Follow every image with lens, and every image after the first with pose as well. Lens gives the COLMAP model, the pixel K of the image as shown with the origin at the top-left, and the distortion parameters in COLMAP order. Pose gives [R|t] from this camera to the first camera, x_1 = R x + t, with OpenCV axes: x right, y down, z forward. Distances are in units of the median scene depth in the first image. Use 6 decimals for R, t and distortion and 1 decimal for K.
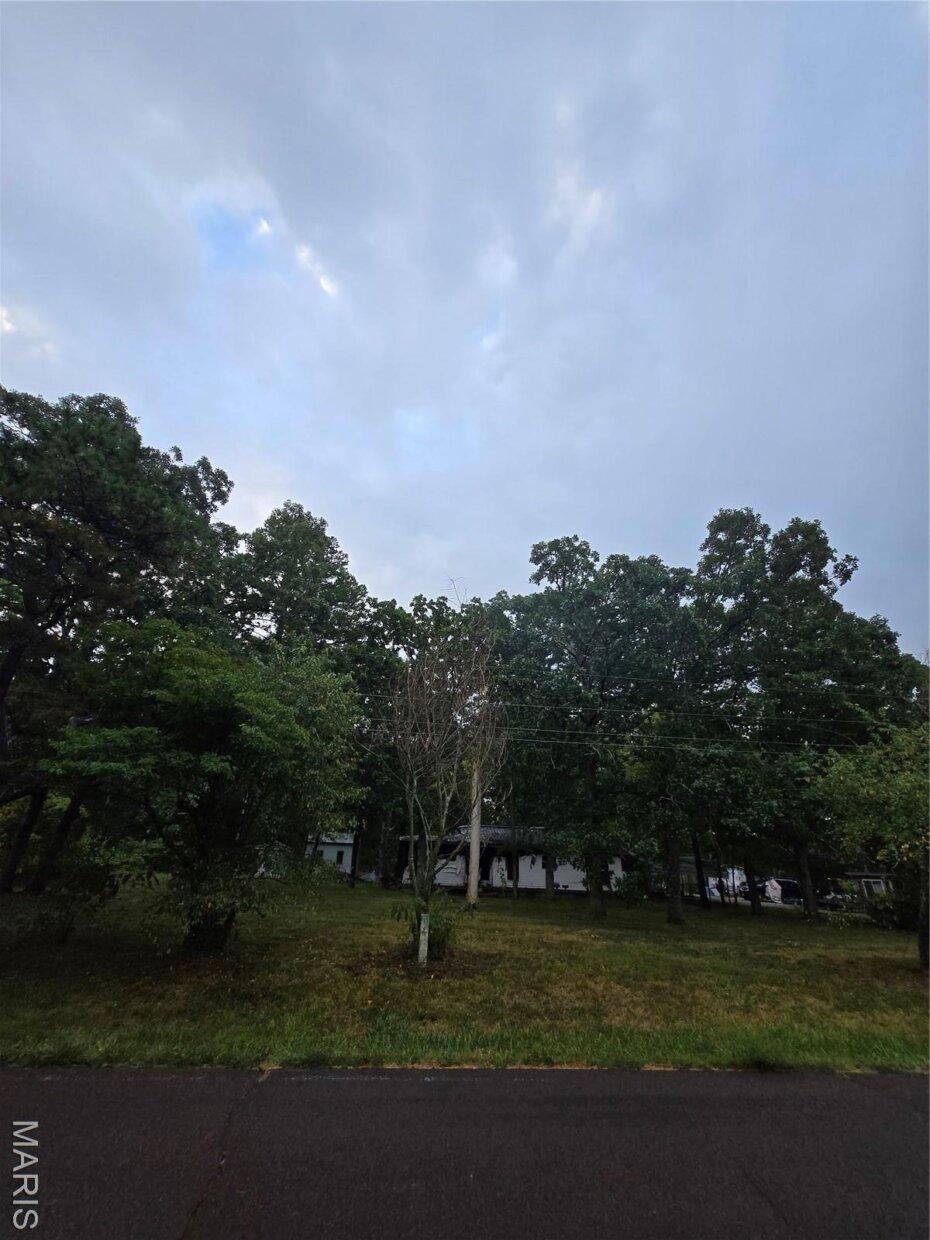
lens RADIAL K [[496.0, 0, 457.4], [0, 496.0, 619.1], [0, 0, 1]] dist [-0.002086, -0.000180]
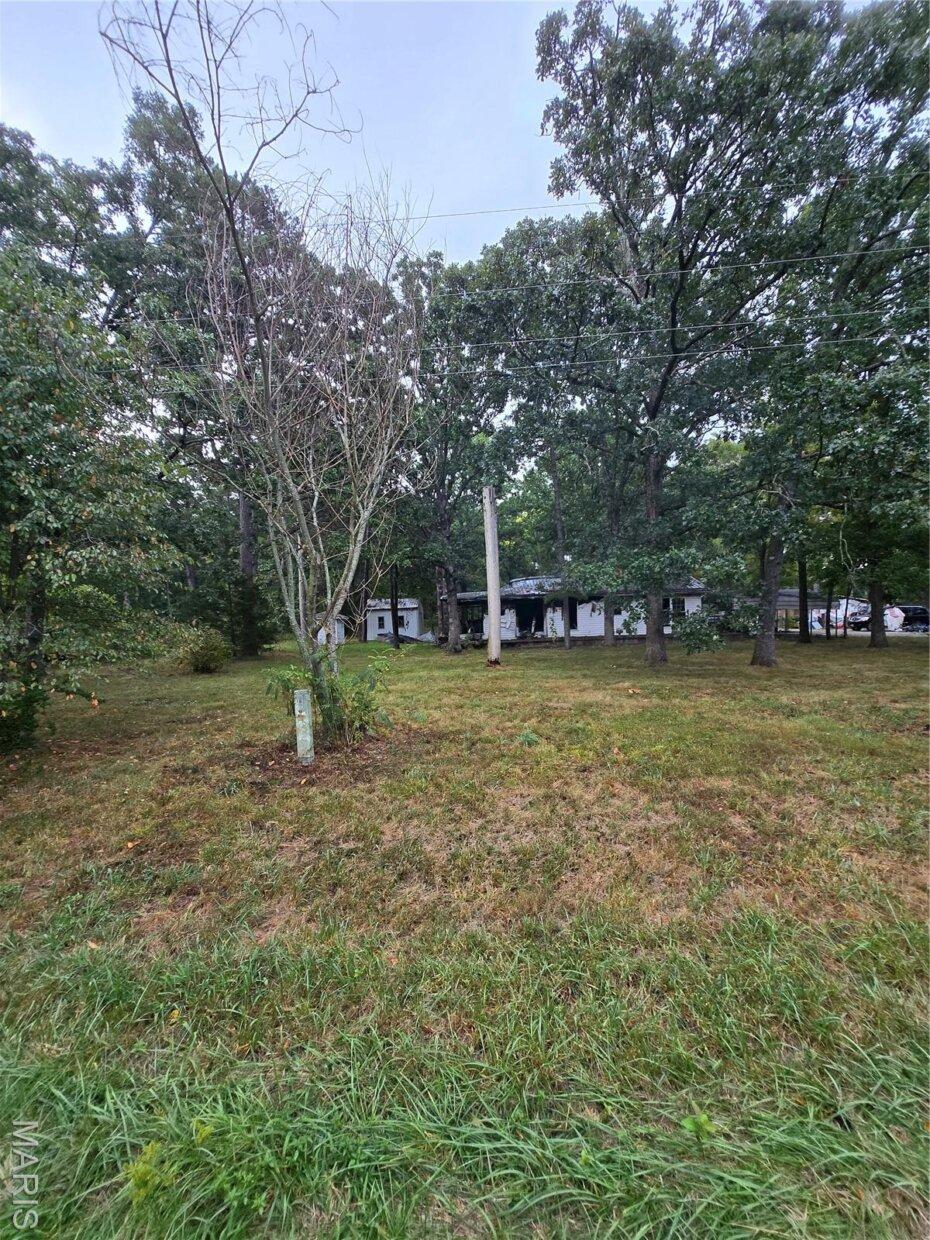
lens RADIAL K [[496.0, 0, 468.3], [0, 496.0, 628.0], [0, 0, 1]] dist [-0.002086, -0.000180]
pose [[0.982414, -0.071461, -0.172501, 0.108097], [0.141563, 0.887477, 0.438570, 0.136807], [0.121751, -0.455277, 0.881986, 0.245545]]
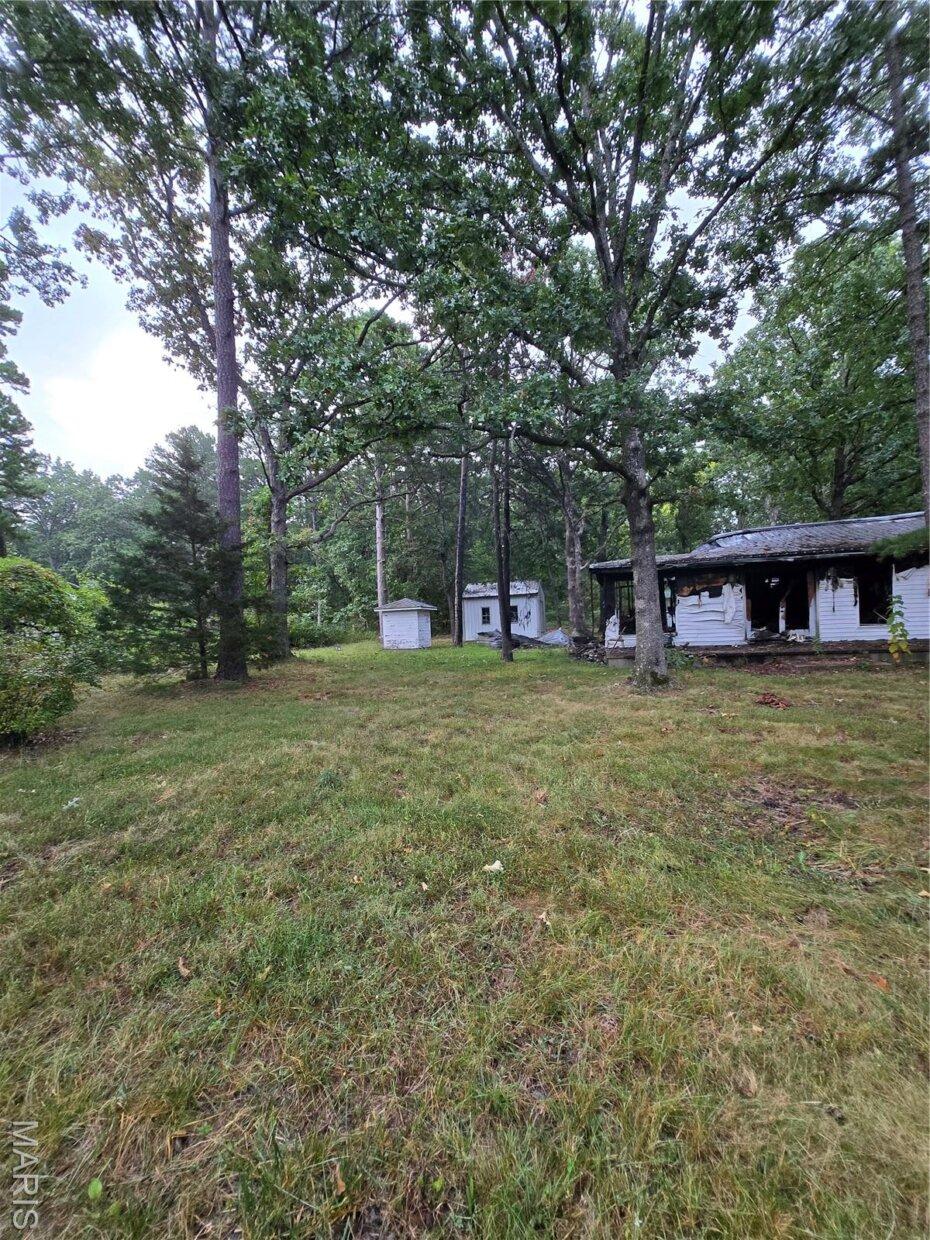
lens RADIAL K [[496.0, 0, 466.8], [0, 496.0, 618.5], [0, 0, 1]] dist [-0.002086, -0.000180]
pose [[0.918730, -0.077241, -0.387258, -0.053201], [0.237691, 0.891297, 0.386124, 0.353391], [0.315338, -0.446792, 0.837221, 0.690644]]
